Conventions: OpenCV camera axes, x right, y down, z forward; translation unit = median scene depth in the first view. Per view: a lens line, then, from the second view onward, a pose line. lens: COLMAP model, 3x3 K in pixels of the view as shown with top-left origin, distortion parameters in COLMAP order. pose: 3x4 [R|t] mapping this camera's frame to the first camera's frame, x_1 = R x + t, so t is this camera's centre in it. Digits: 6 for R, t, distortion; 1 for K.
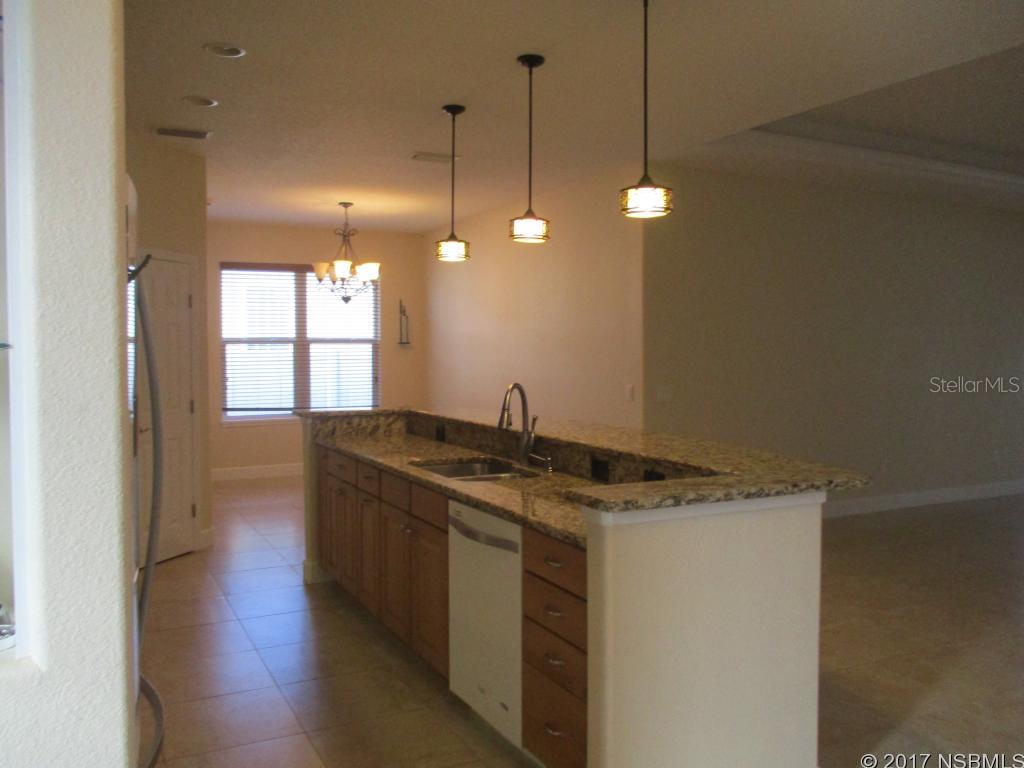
lens RADIAL K [[893.4, 0, 510.1], [0, 893.4, 378.0], [0, 0, 1]] dist [0.005990, -0.009049]
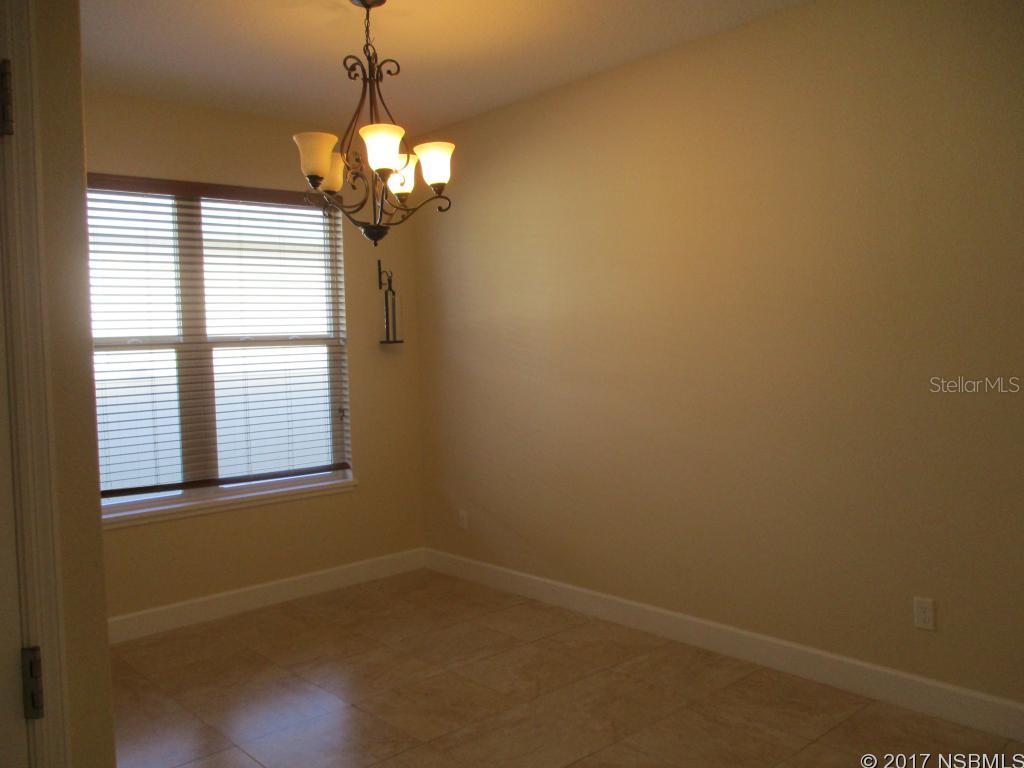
lens RADIAL K [[893.4, 0, 510.0], [0, 893.4, 386.8], [0, 0, 1]] dist [0.005990, -0.009049]
pose [[0.968971, -0.039044, 0.244070, -0.184822], [0.036454, 0.999221, 0.015123, -0.018745], [-0.244471, -0.005756, 0.969640, 0.486618]]
